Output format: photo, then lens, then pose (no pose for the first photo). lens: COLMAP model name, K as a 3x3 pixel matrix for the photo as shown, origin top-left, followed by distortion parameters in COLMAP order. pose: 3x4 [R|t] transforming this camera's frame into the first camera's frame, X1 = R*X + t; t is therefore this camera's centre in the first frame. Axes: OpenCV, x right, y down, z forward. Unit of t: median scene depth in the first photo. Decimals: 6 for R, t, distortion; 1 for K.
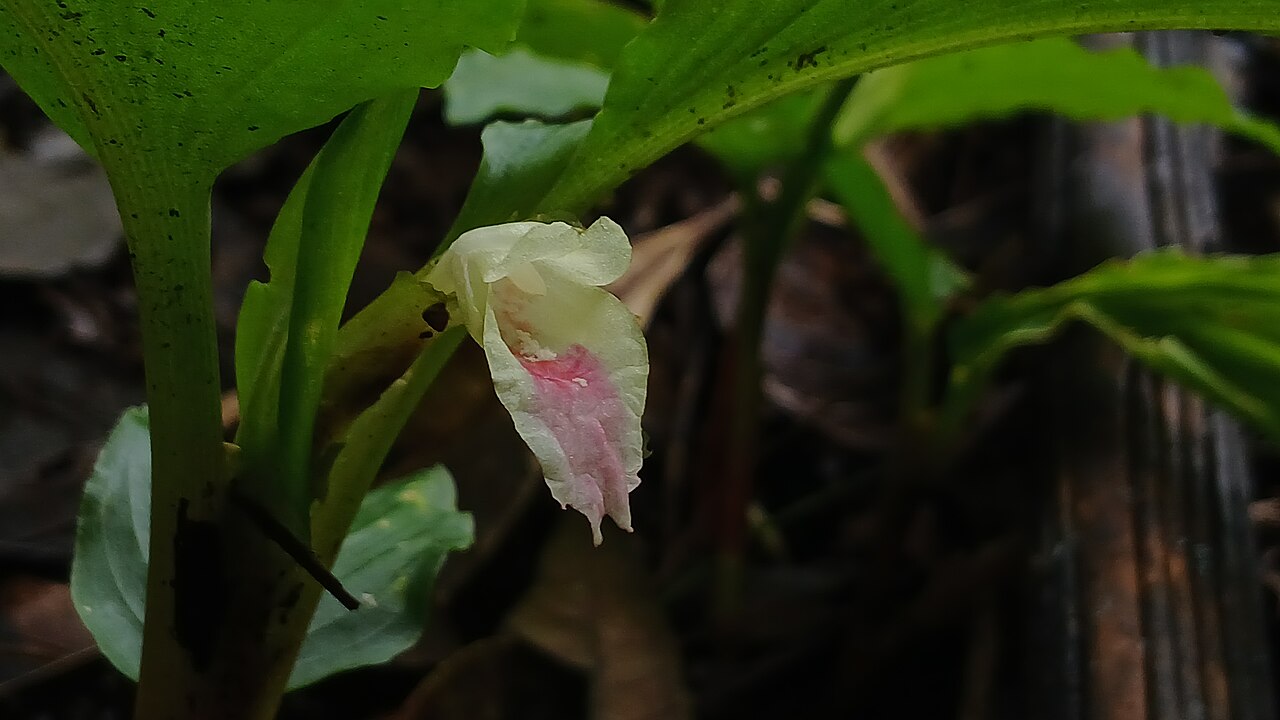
lens RADIAL K [[1920.5, 0, 640.0], [0, 1920.5, 360.0], [0, 0, 1]] dist [0.006908, -0.068939]
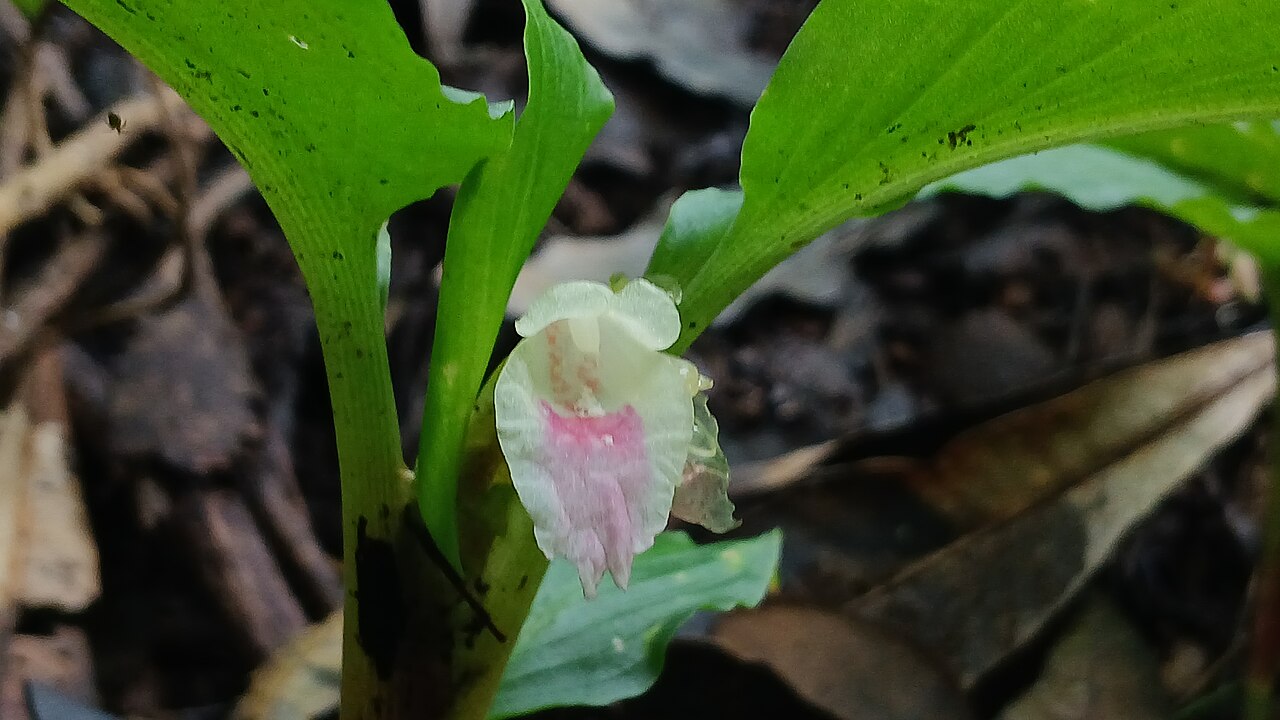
lens RADIAL K [[1886.3, 0, 640.0], [0, 1886.3, 360.0], [0, 0, 1]] dist [-0.017262, -0.046917]
pose [[0.909421, 0.079501, -0.408207, 0.350105], [-0.096539, 0.995102, -0.021272, -0.009966], [0.404517, 0.058753, 0.912641, 0.079136]]
